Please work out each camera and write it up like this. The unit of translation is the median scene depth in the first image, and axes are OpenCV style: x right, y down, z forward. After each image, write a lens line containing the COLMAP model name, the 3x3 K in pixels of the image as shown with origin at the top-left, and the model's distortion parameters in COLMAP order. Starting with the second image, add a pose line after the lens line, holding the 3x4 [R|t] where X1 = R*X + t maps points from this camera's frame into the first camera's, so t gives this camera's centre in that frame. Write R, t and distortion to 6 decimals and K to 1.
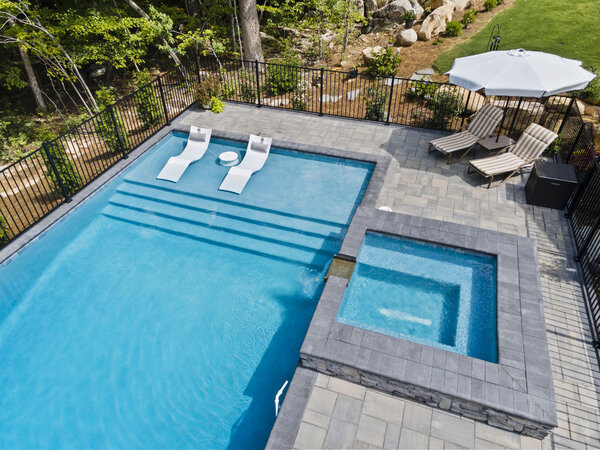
lens RADIAL K [[438.1, 0, 300.0], [0, 438.1, 225.0], [0, 0, 1]] dist [0.024076, 0.004410]
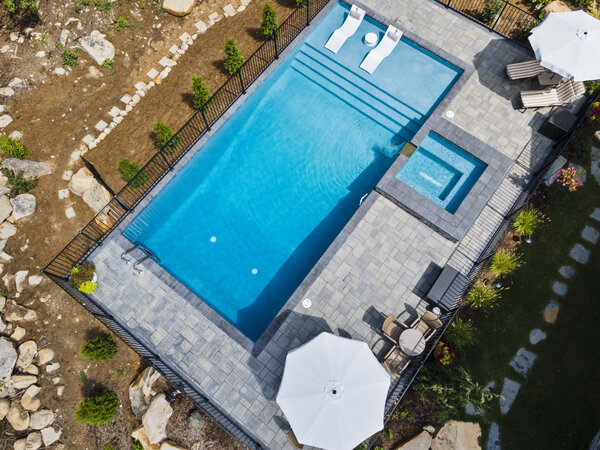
lens RADIAL K [[438.1, 0, 300.0], [0, 438.1, 225.0], [0, 0, 1]] dist [0.024076, 0.004410]
pose [[0.947683, 0.300148, -0.108666, -0.042949], [-0.195737, 0.815309, 0.544939, -0.478356], [0.252159, -0.495159, 0.831404, -0.756041]]
